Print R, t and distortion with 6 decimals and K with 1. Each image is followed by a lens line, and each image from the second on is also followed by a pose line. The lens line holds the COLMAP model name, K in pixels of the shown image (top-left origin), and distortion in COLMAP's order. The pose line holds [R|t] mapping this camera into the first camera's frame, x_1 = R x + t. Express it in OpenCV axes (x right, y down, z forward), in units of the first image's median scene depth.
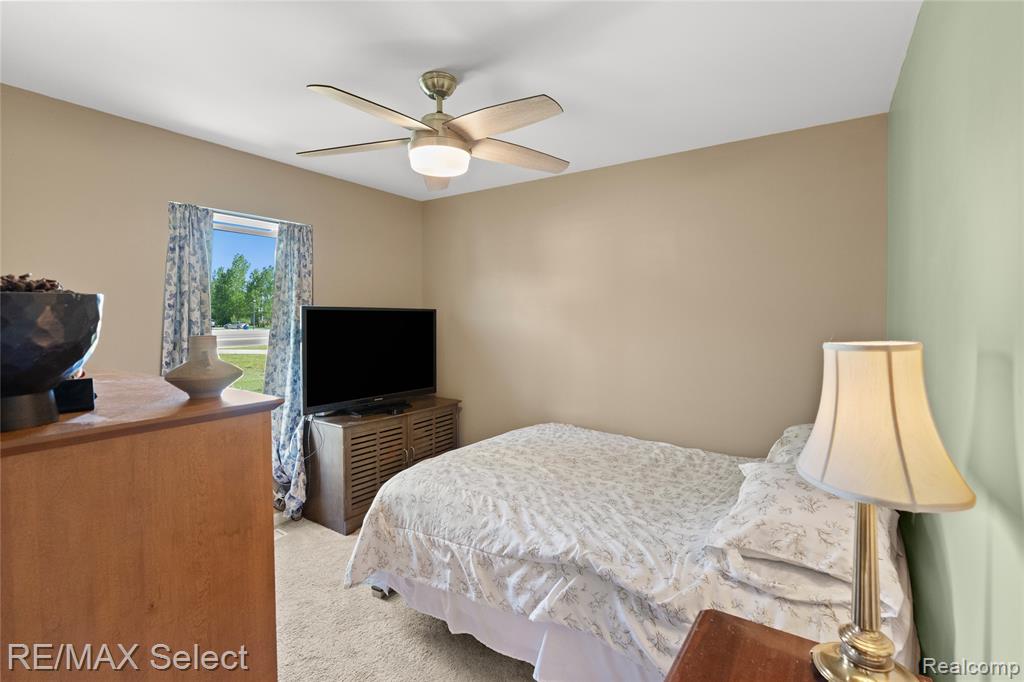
lens RADIAL K [[466.9, 0, 511.6], [0, 466.9, 321.9], [0, 0, 1]] dist [-0.001083, 0.000553]
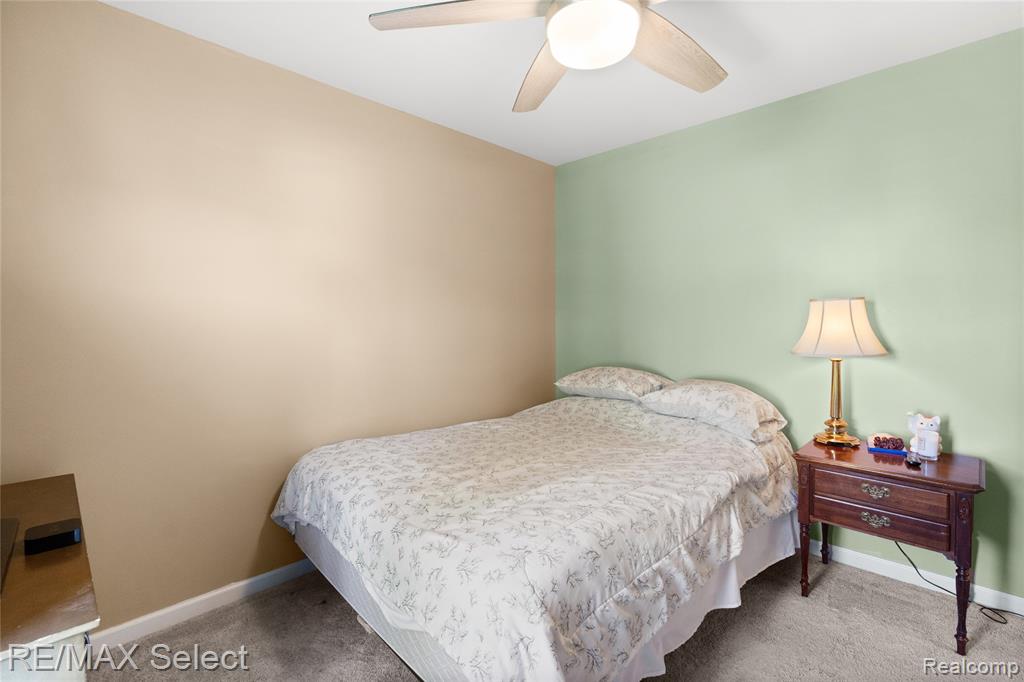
lens RADIAL K [[466.9, 0, 511.6], [0, 466.9, 321.9], [0, 0, 1]] dist [-0.001083, 0.000553]
pose [[0.181332, -0.002224, 0.983419, -0.875060], [0.016530, 0.999863, -0.000786, 0.069851], [-0.983283, 0.016398, 0.181344, 1.031157]]
